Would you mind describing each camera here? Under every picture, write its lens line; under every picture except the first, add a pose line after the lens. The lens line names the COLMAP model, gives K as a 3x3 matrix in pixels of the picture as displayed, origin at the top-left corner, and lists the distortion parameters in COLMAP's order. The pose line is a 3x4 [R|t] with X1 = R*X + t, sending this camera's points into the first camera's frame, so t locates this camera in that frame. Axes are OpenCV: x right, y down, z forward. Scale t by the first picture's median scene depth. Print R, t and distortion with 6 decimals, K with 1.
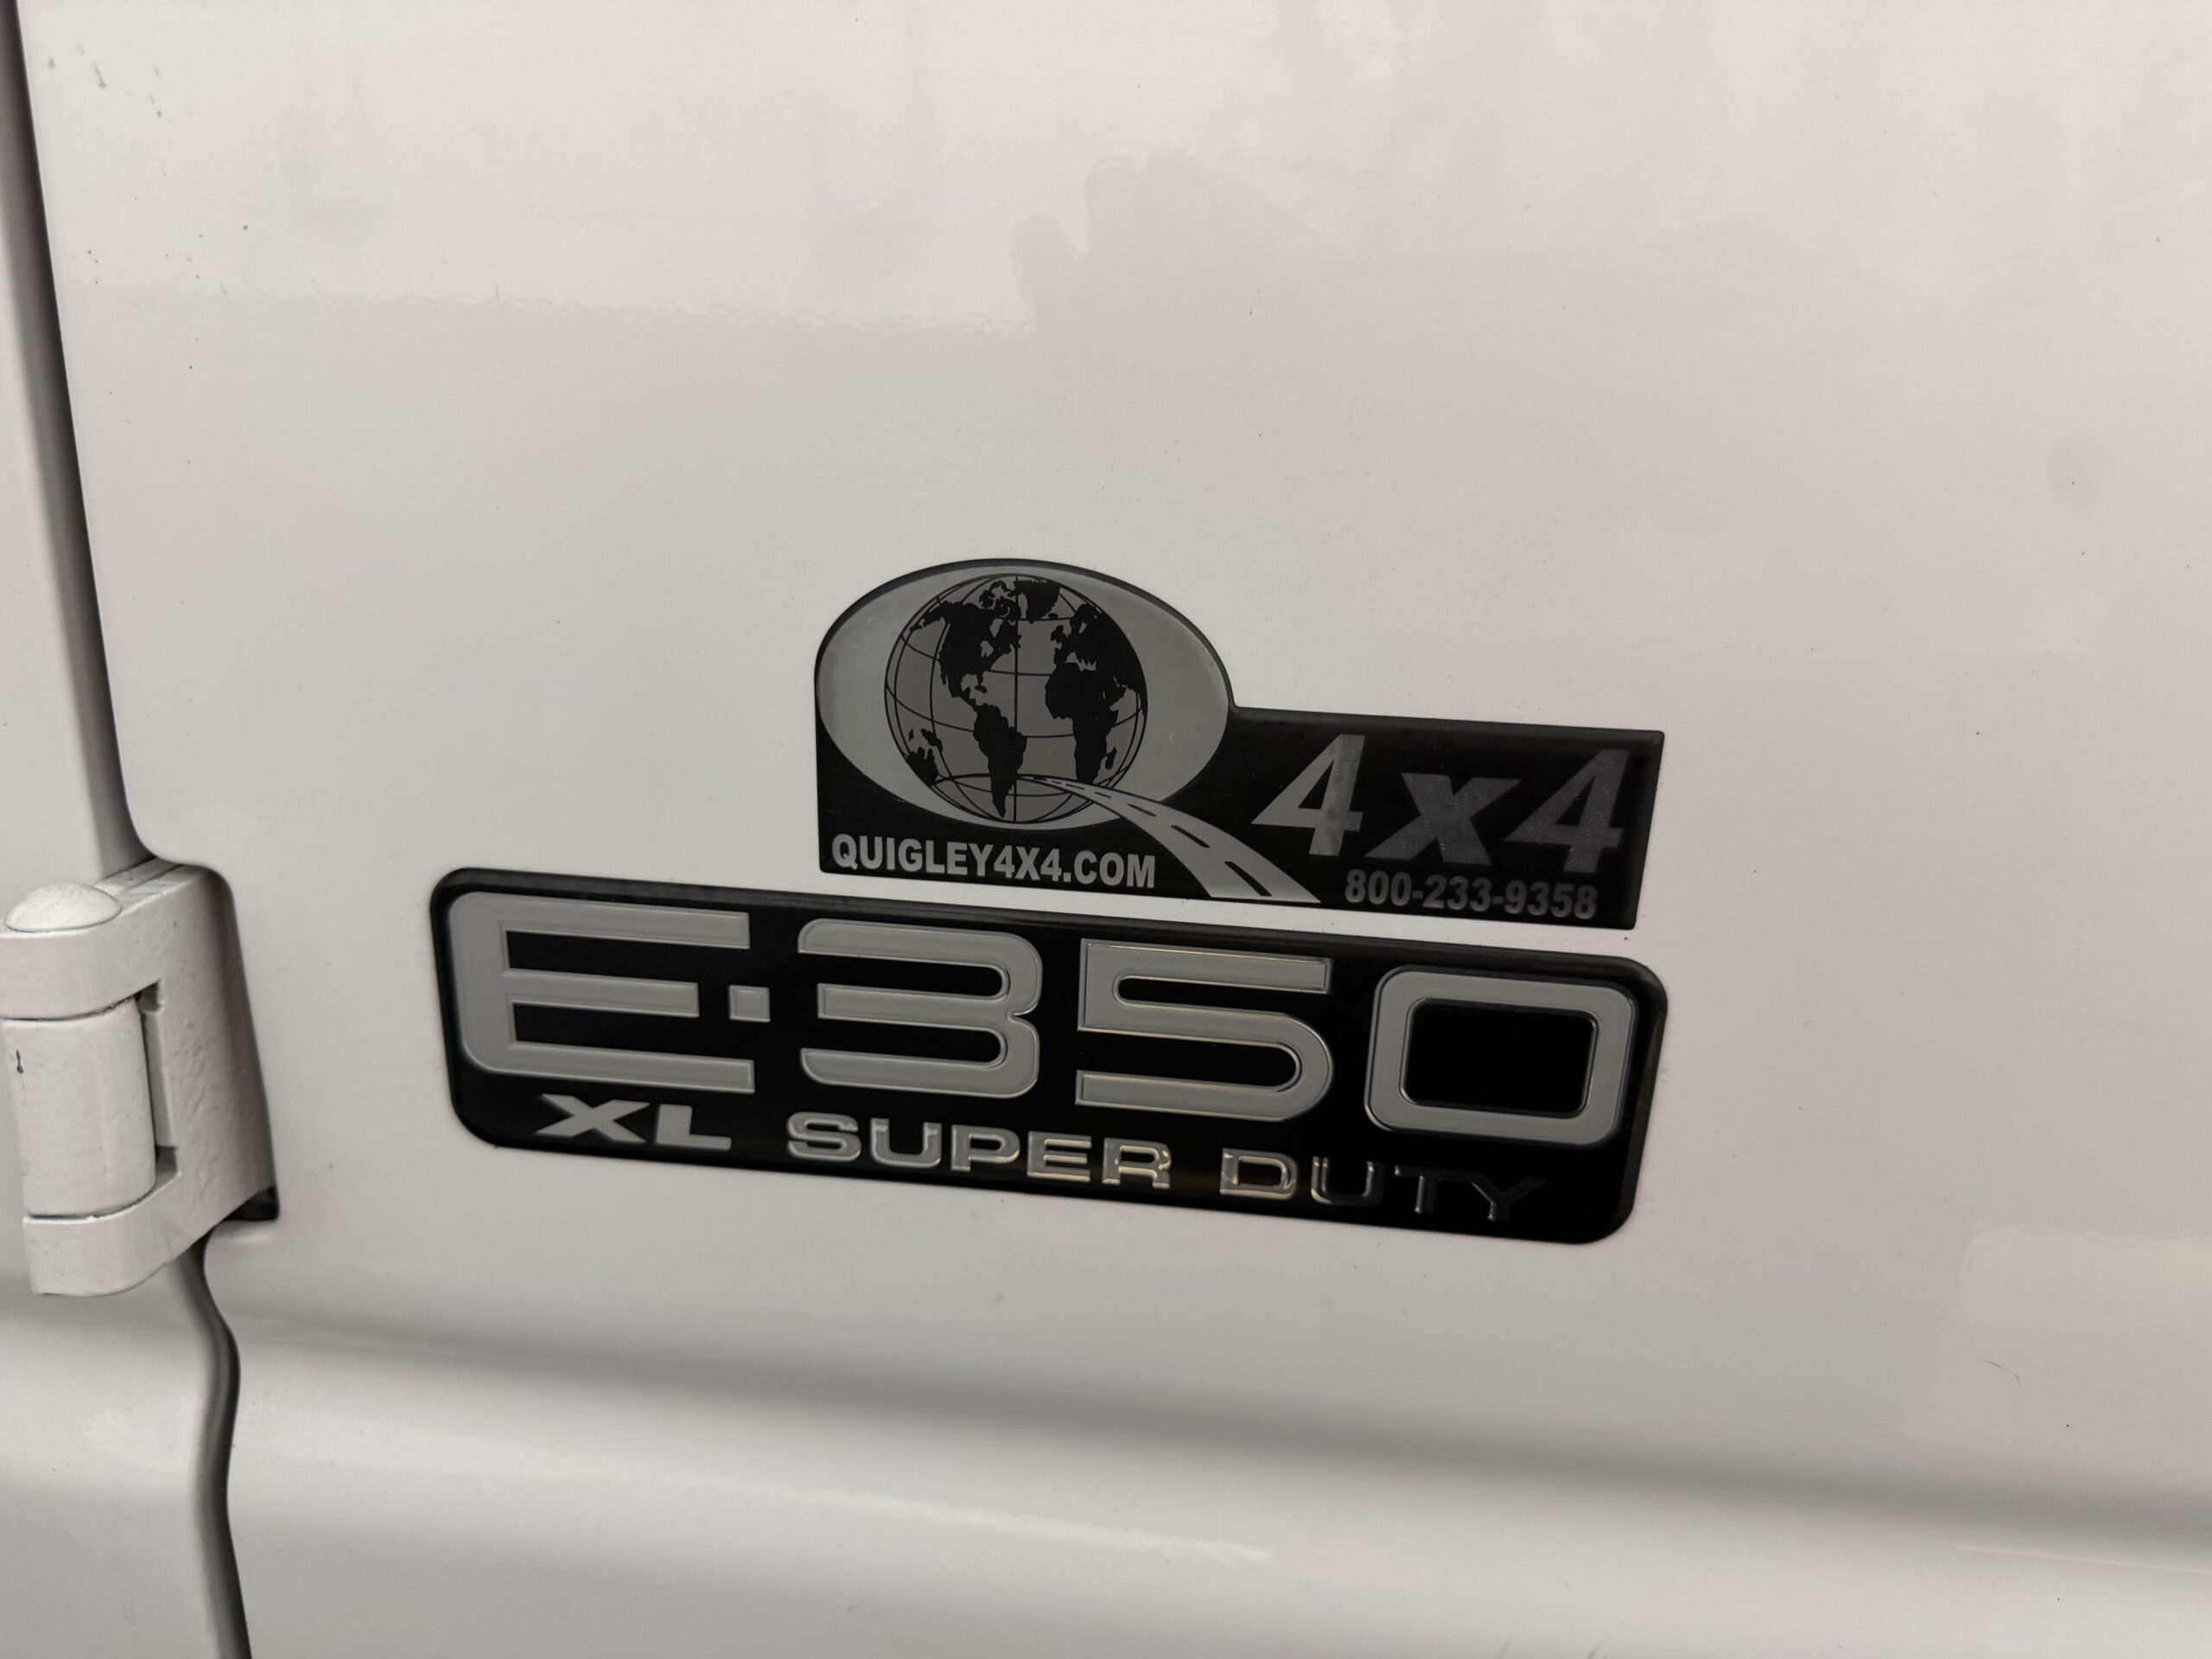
lens RADIAL K [[1544.3, 0, 1106.0], [0, 1544.3, 829.5], [0, 0, 1]] dist [0.103624, -0.154469]
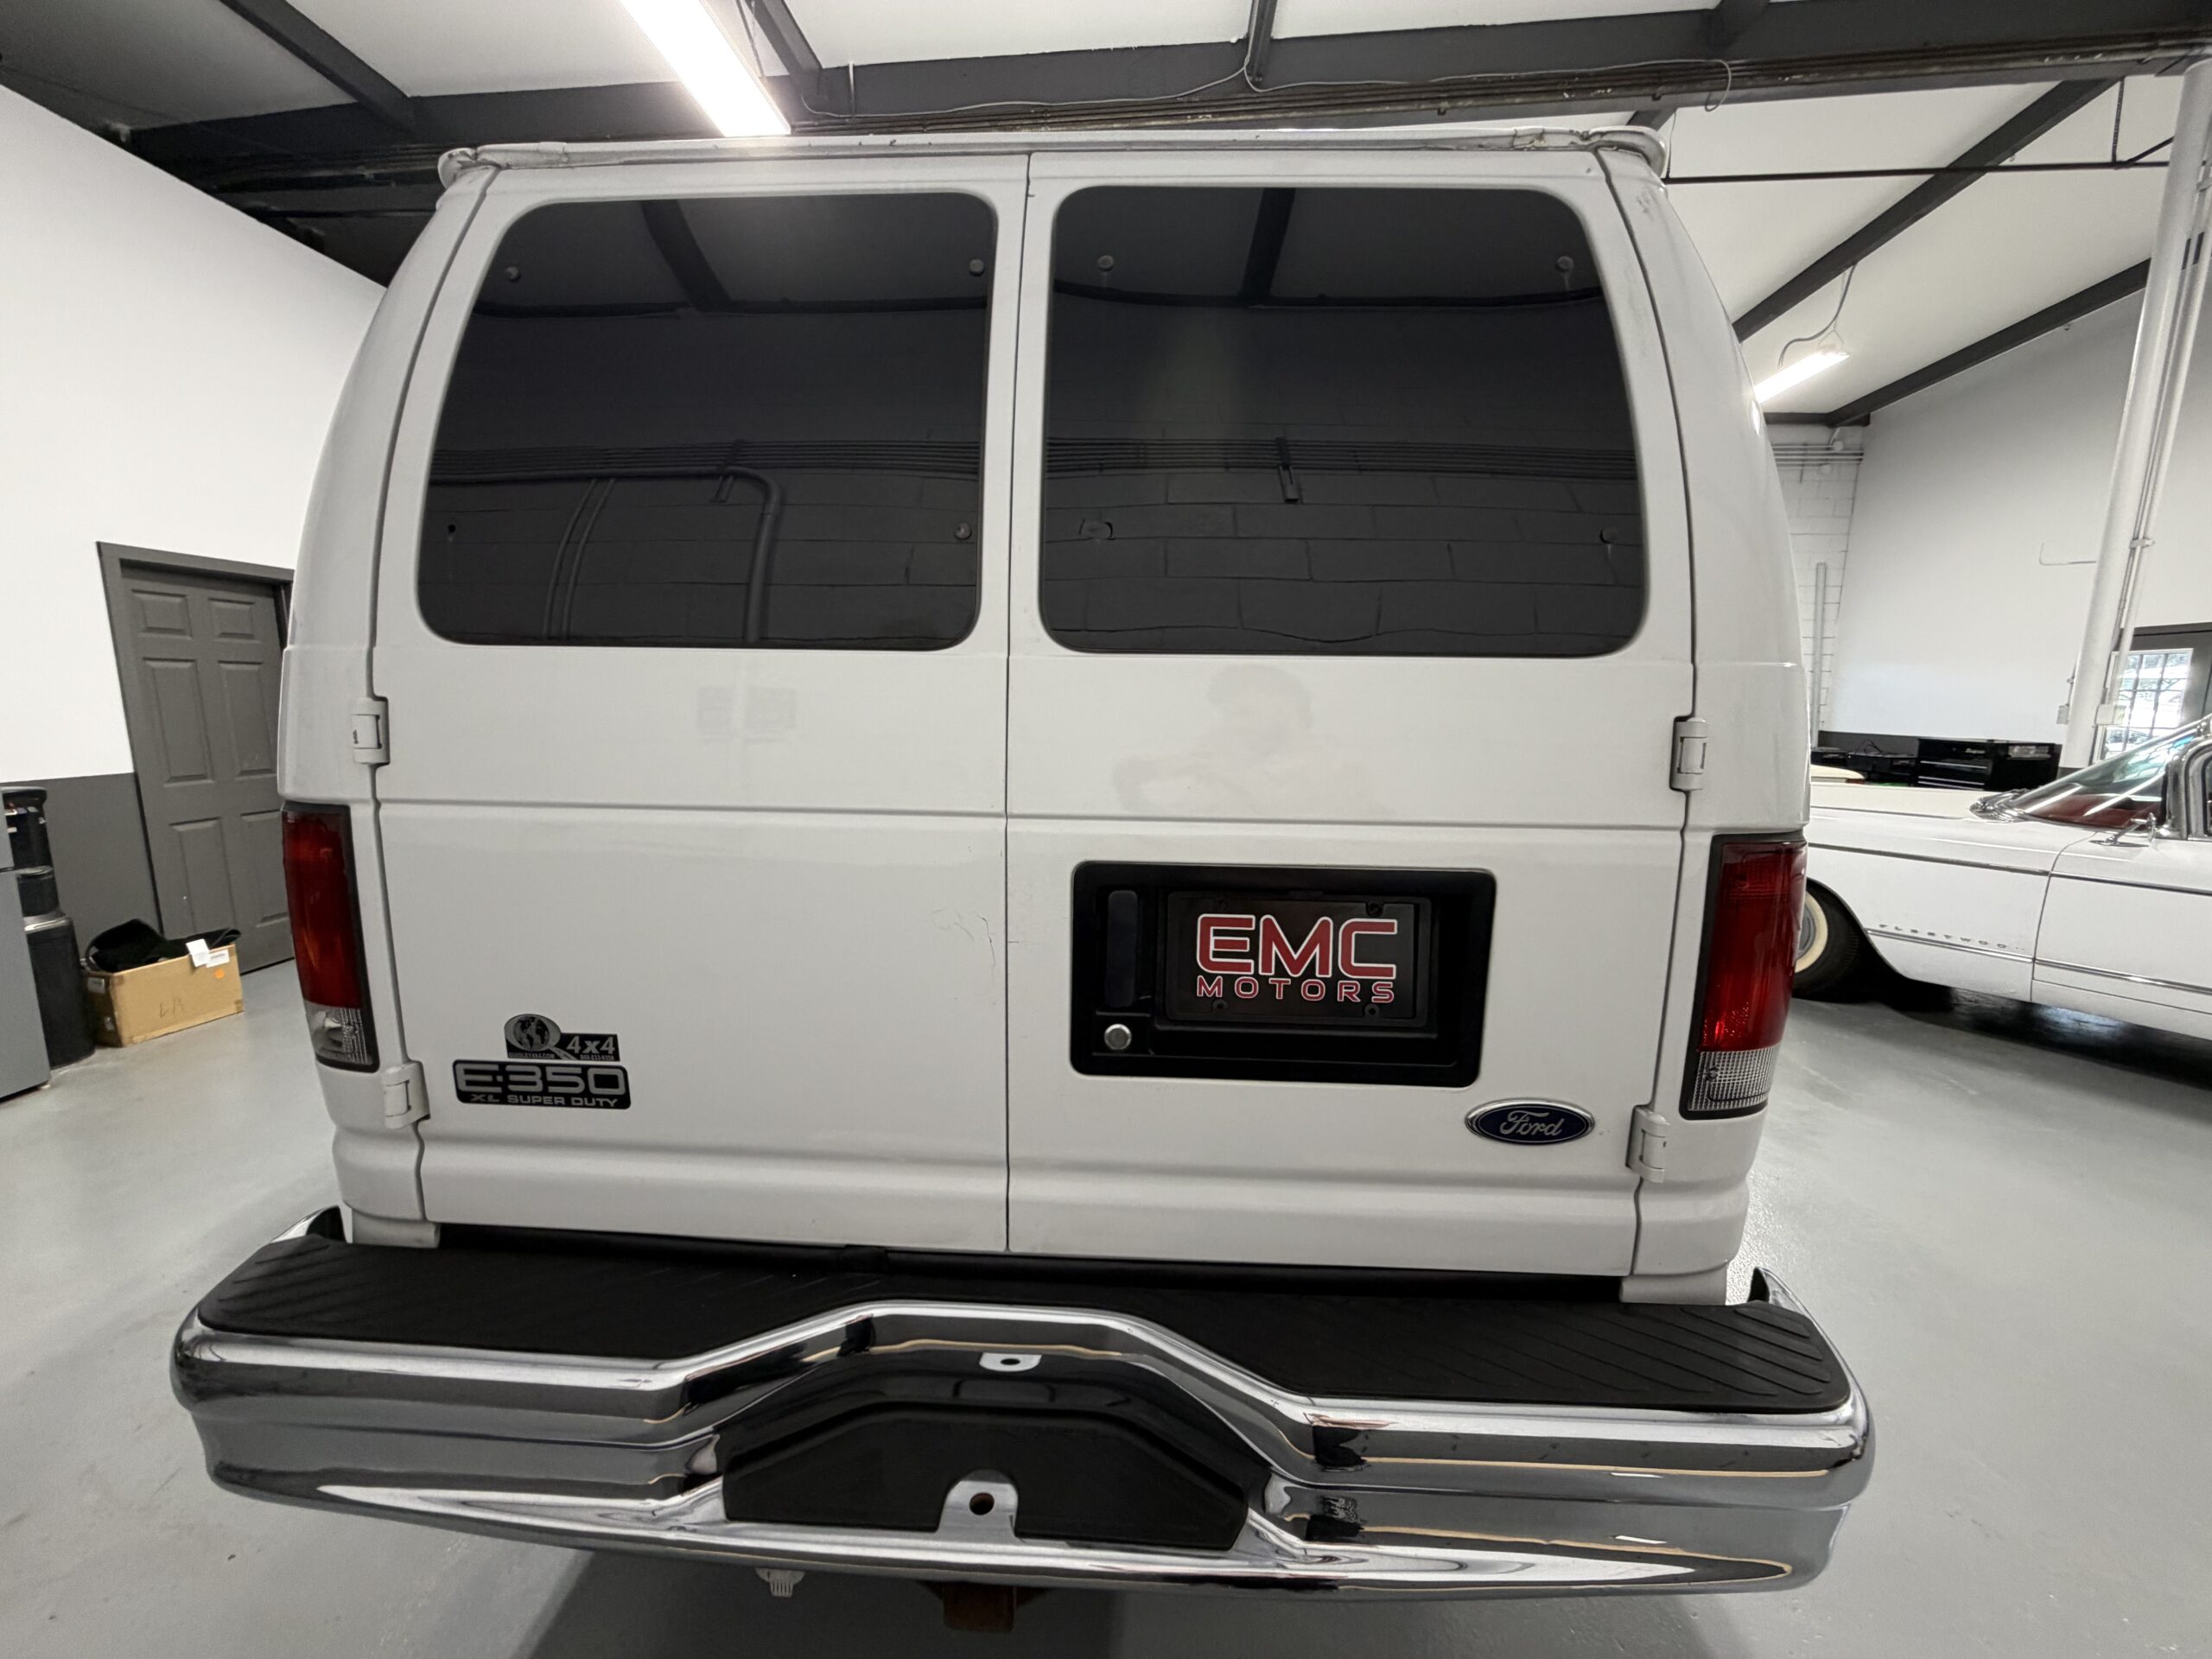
lens RADIAL K [[873.5, 0, 1106.0], [0, 873.5, 829.5], [0, 0, 1]] dist [0.000388, -0.000338]
pose [[0.998493, -0.041808, 0.035551, 2.312312], [0.046366, 0.989217, -0.138926, -0.307391], [-0.029359, 0.140365, 0.989664, -2.973629]]
